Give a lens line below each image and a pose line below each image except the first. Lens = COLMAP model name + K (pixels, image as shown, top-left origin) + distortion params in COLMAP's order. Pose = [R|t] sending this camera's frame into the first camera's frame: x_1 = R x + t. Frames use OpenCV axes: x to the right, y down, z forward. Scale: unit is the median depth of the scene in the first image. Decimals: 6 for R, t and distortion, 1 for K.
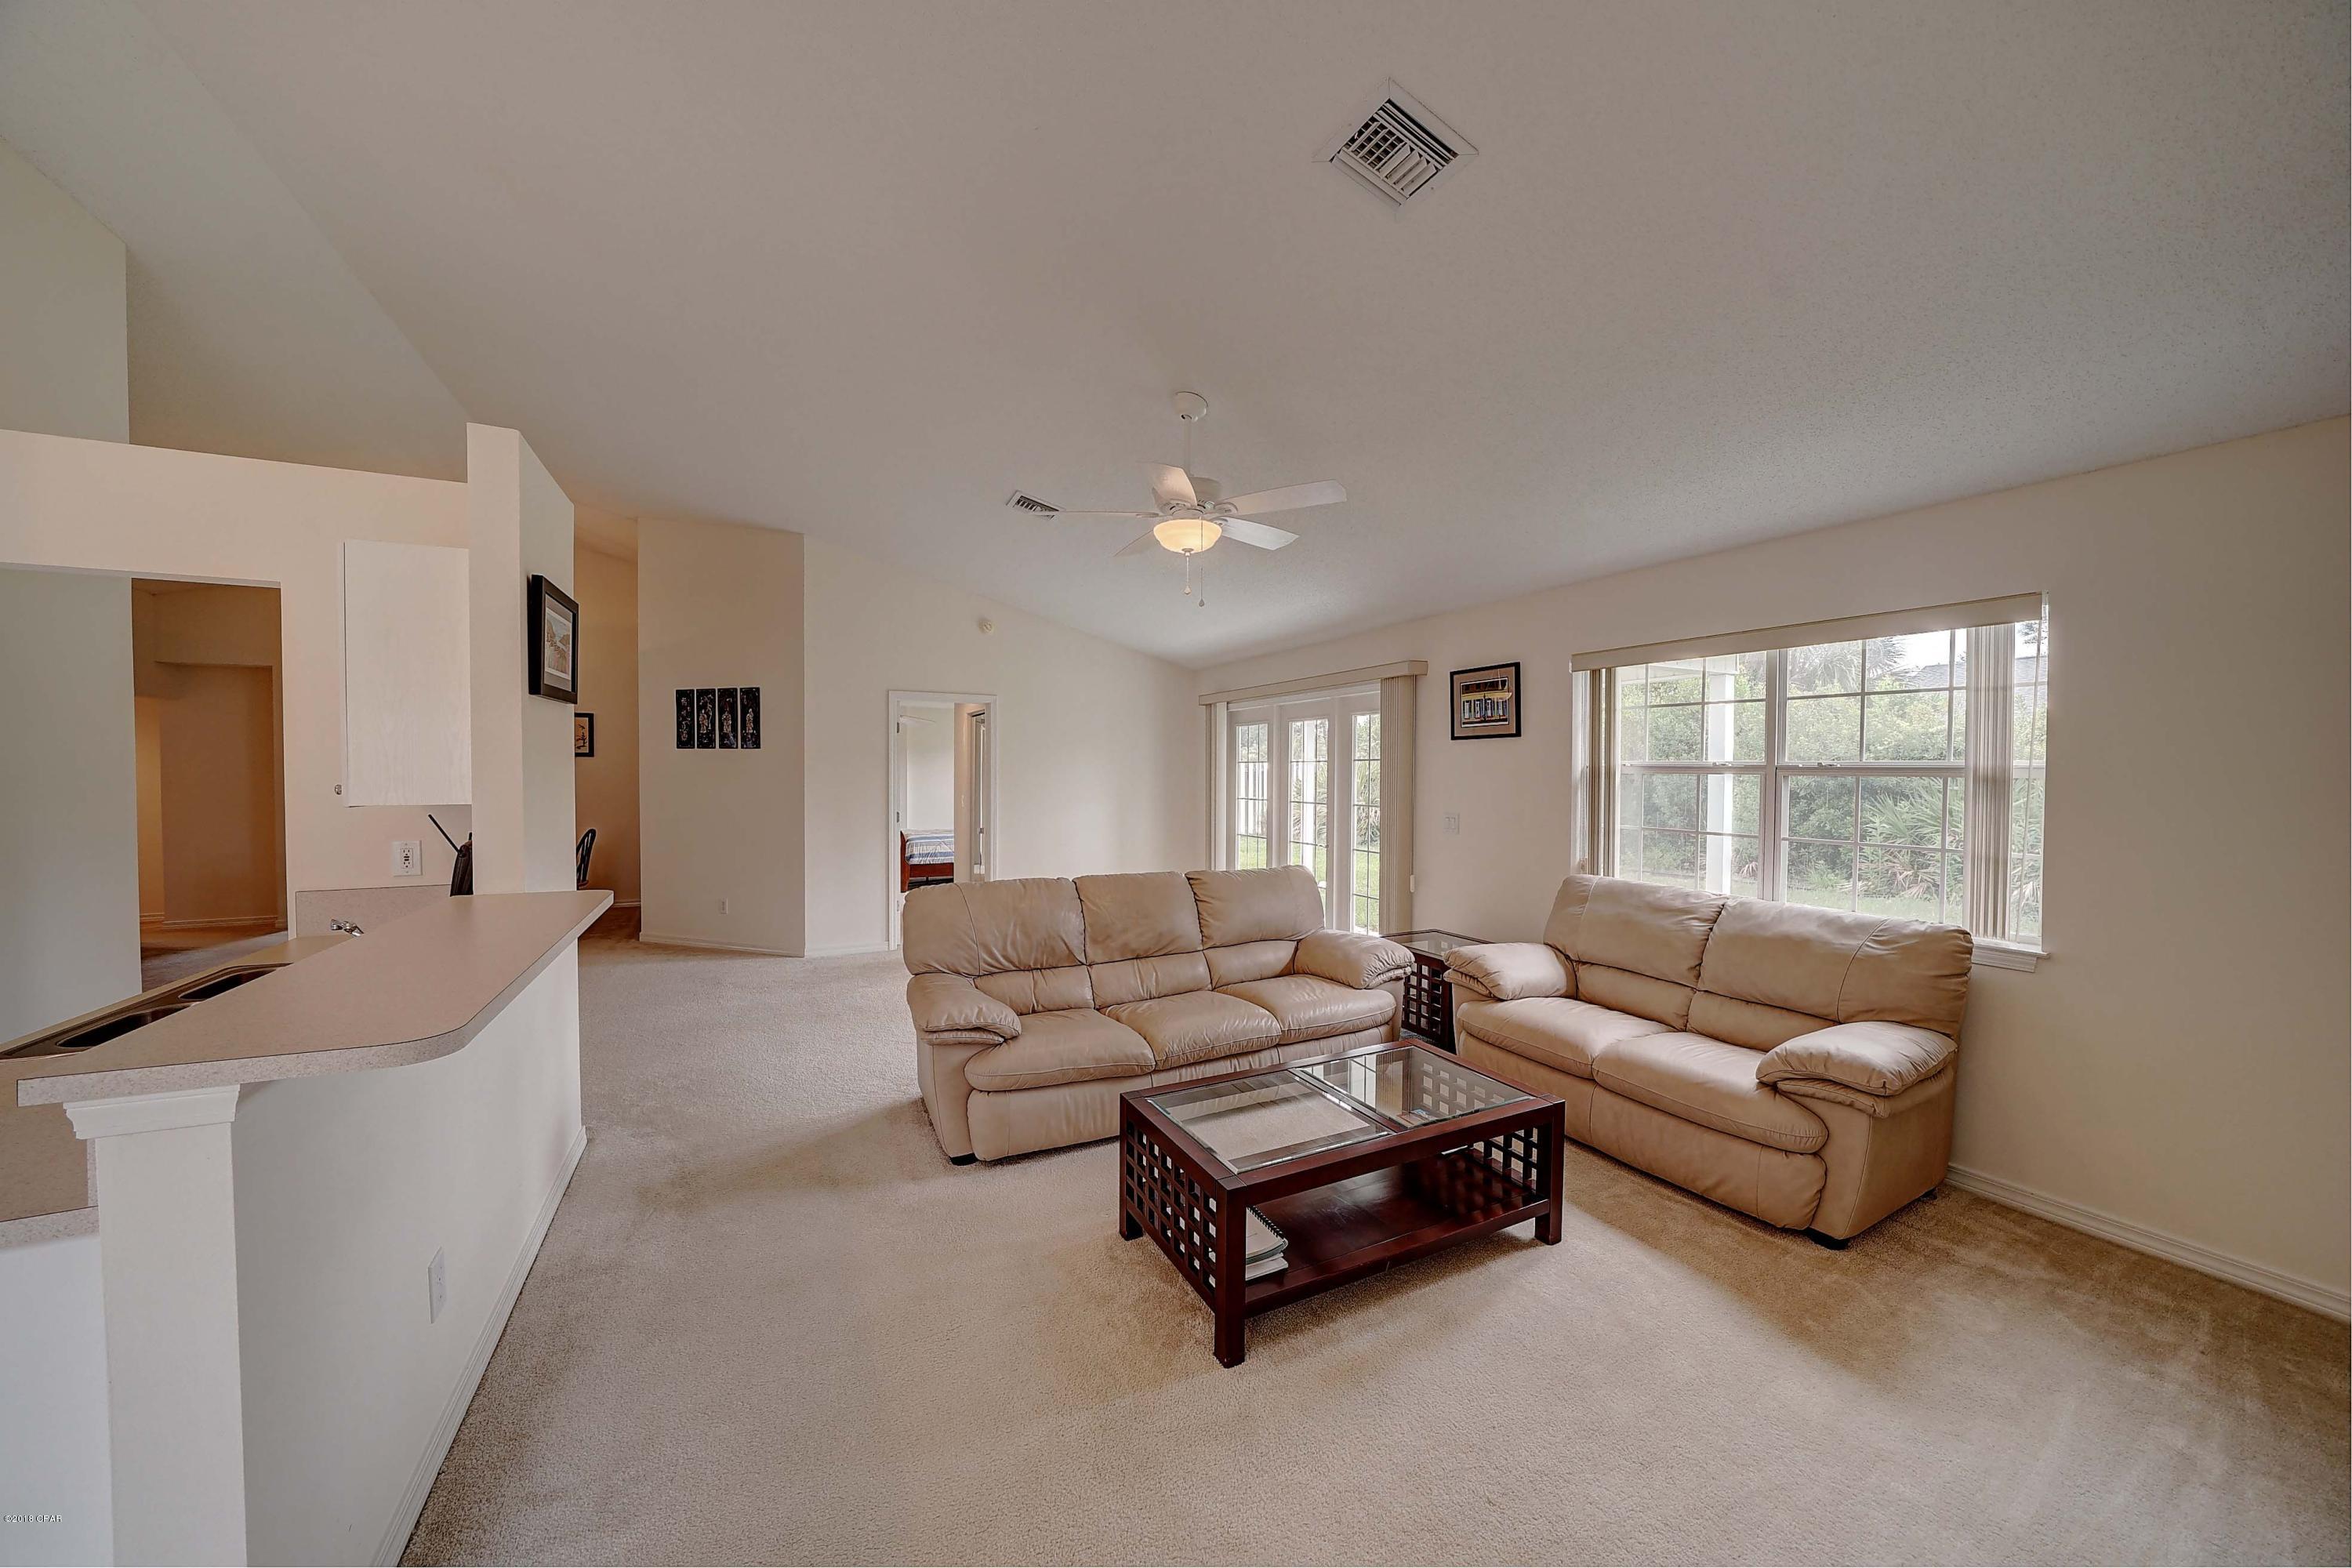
lens RADIAL K [[814.0, 0, 1170.1], [0, 814.0, 786.7], [0, 0, 1]] dist [-0.025419, 0.003286]
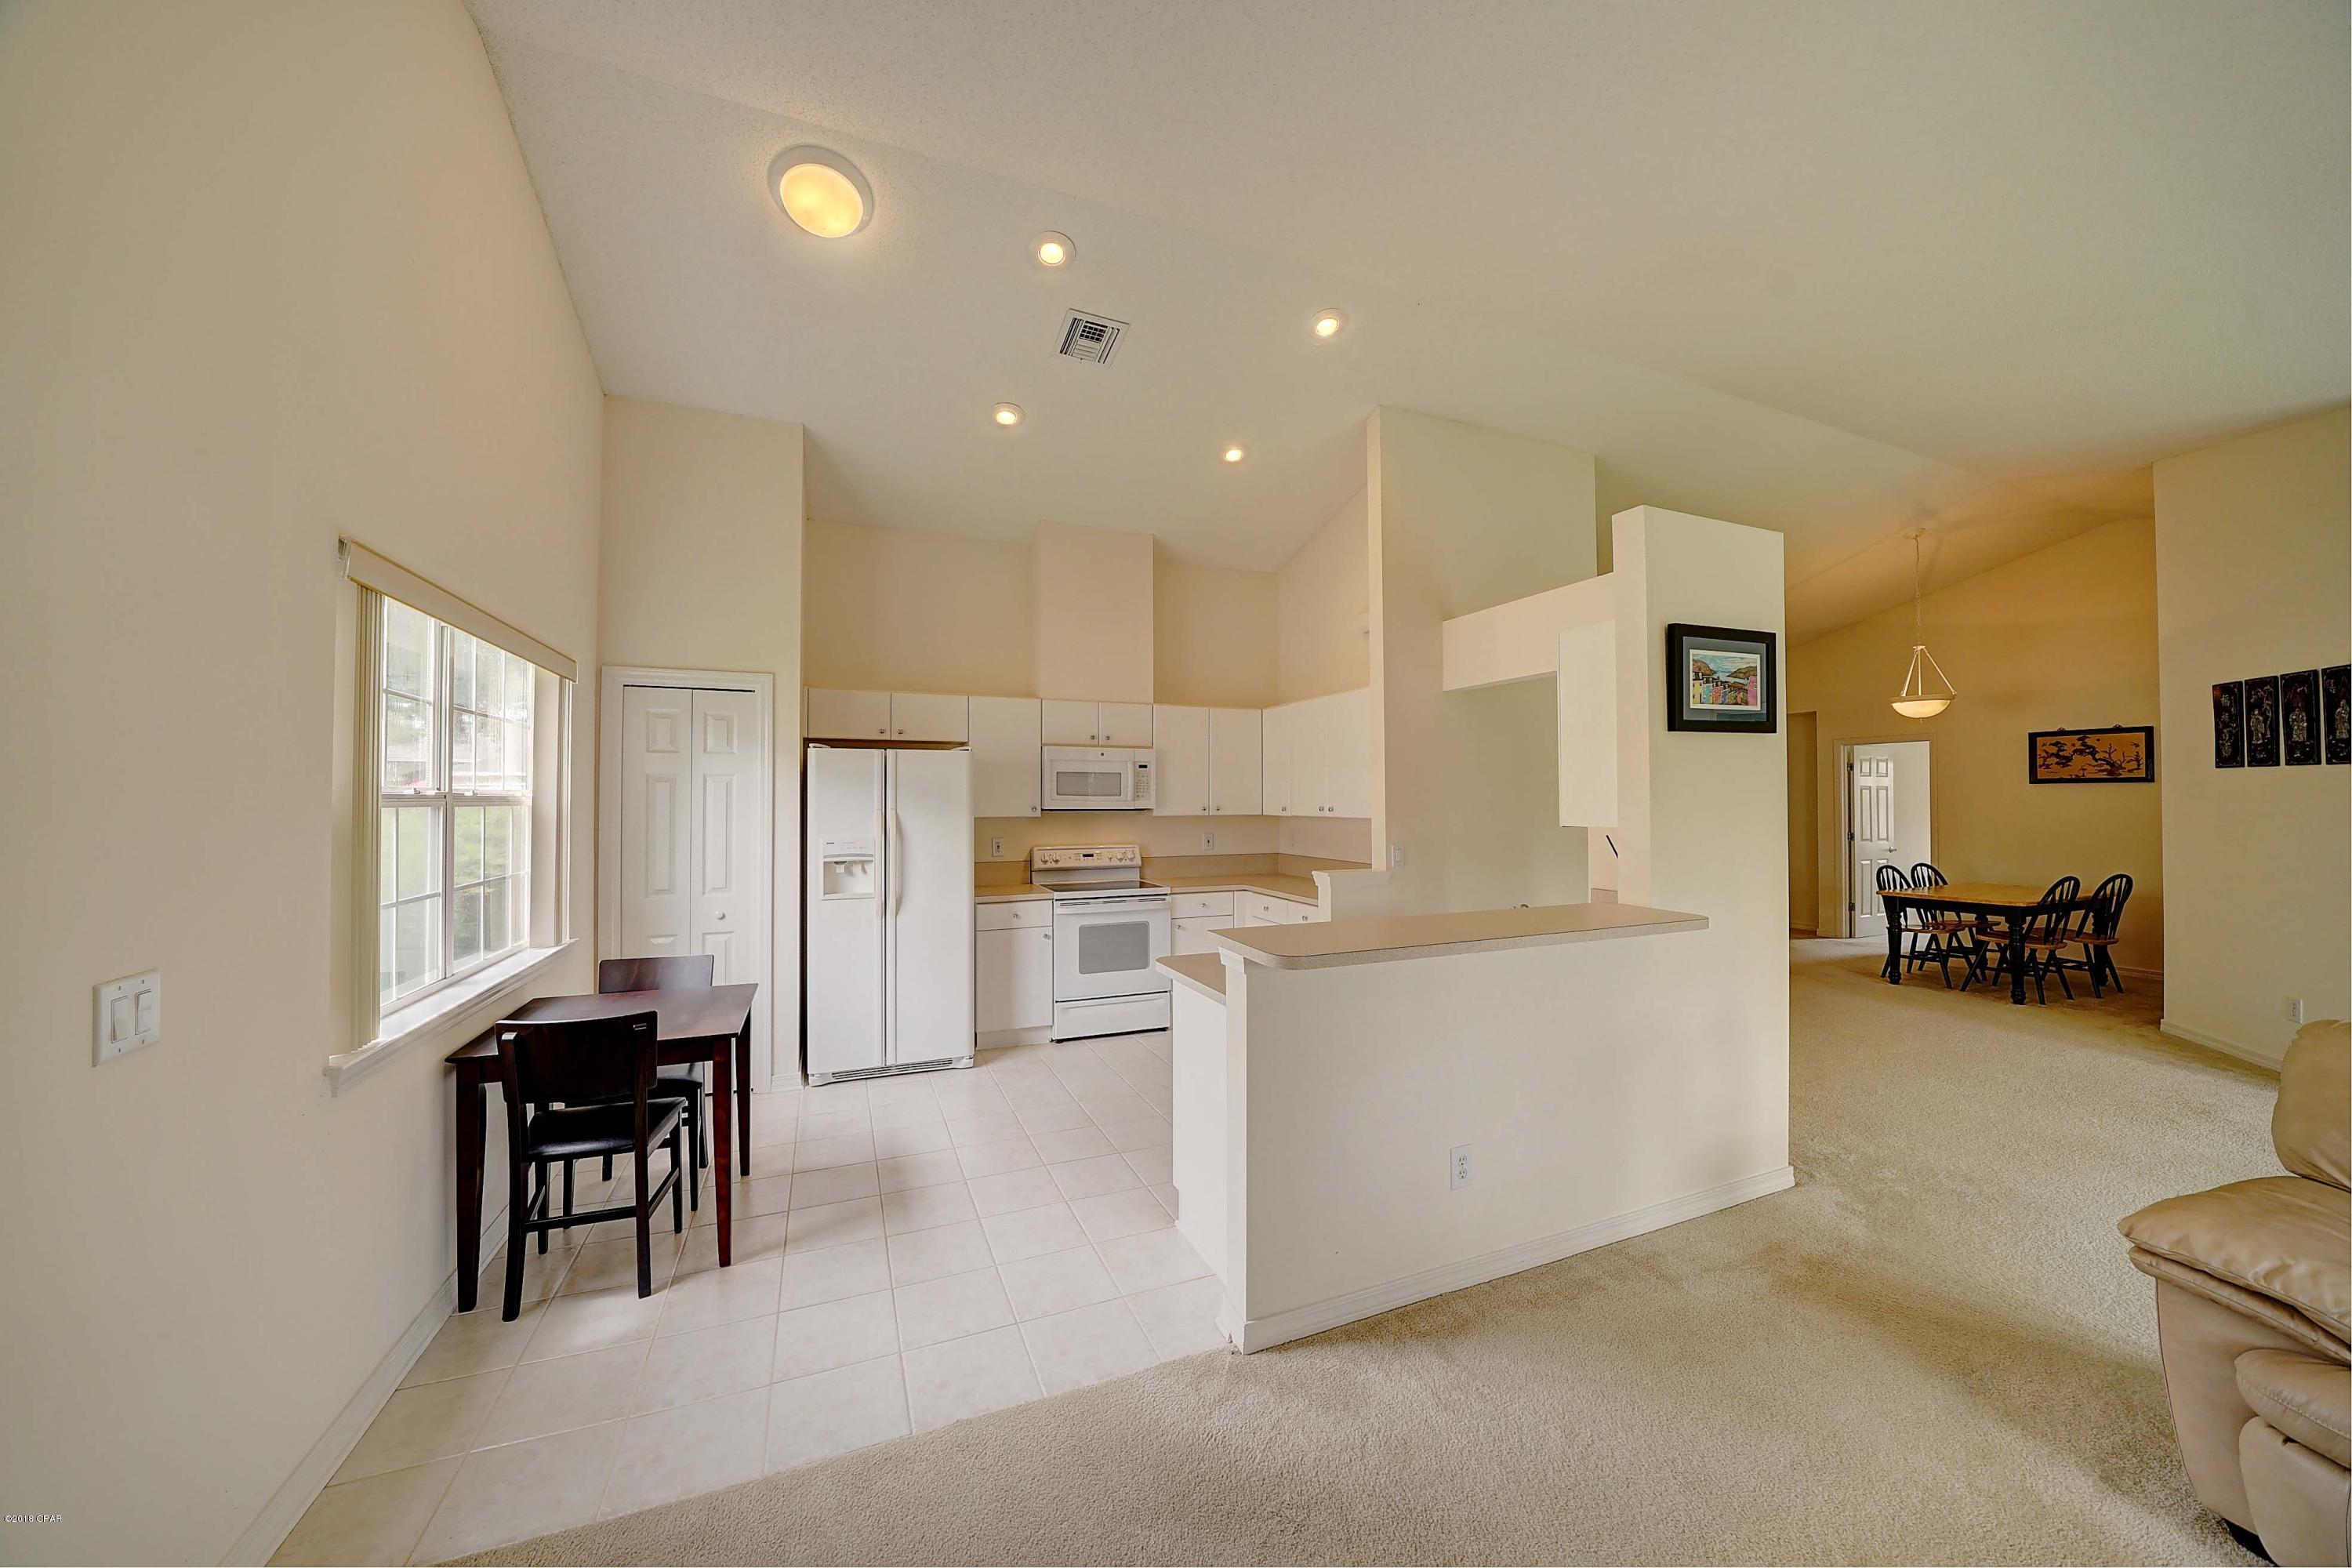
lens RADIAL K [[814.0, 0, 1170.1], [0, 814.0, 786.7], [0, 0, 1]] dist [-0.025419, 0.003286]
pose [[-0.076109, -0.019060, -0.996917, 0.235018], [-0.019241, 0.999659, -0.017643, -0.003275], [0.996914, 0.017839, -0.076450, 0.250783]]
